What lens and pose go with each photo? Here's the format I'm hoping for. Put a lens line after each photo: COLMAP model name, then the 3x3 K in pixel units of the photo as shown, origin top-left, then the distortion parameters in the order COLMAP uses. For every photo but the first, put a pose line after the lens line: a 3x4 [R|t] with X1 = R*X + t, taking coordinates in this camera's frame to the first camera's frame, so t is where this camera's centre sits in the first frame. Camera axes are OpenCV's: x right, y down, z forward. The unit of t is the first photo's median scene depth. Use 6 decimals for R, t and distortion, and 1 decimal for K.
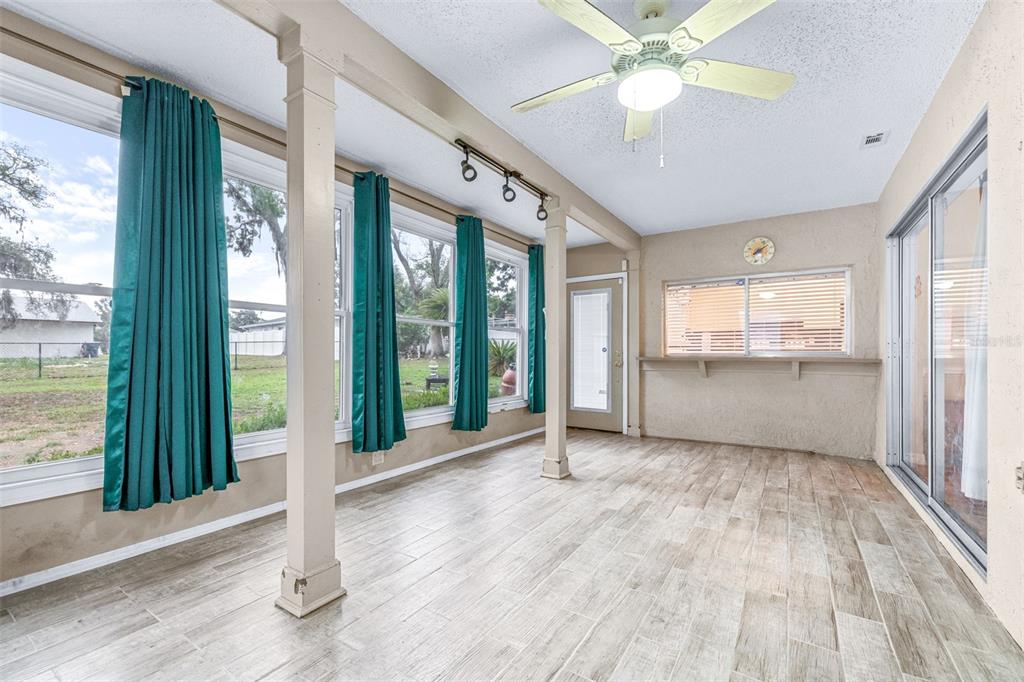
lens RADIAL K [[438.9, 0, 512.7], [0, 438.9, 354.7], [0, 0, 1]] dist [0.000908, 0.000376]
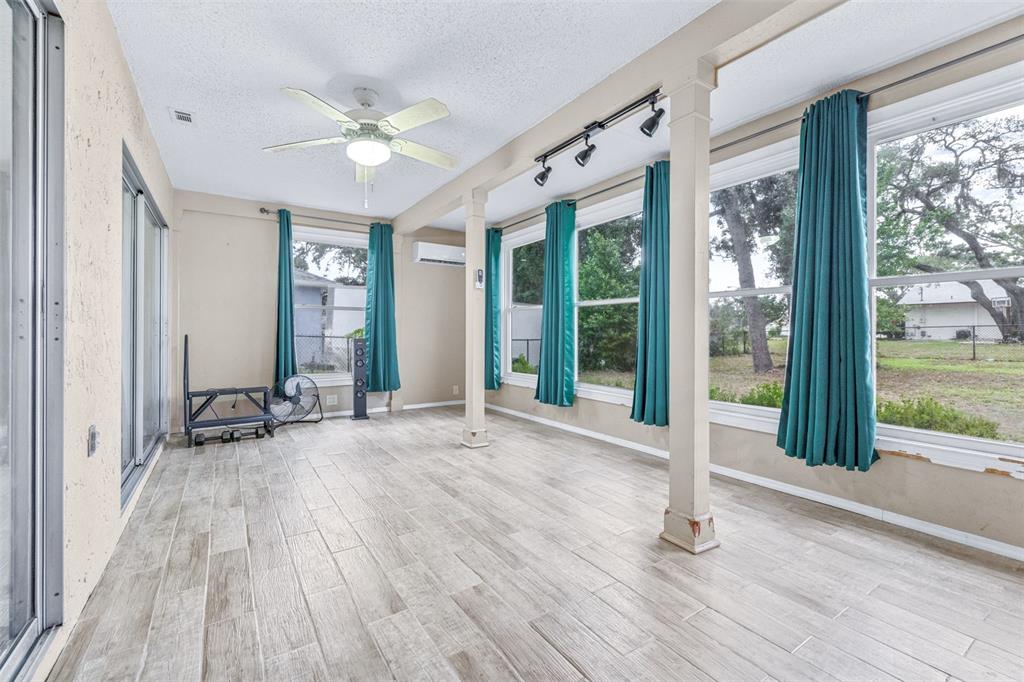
lens RADIAL K [[438.7, 0, 512.0], [0, 438.7, 341.0], [0, 0, 1]] dist [-0.001336, -0.000391]
pose [[-0.408190, 0.013393, -0.912799, 0.976156], [-0.006017, 0.999831, 0.017361, -0.002459], [0.912877, 0.012579, -0.408041, 1.371386]]
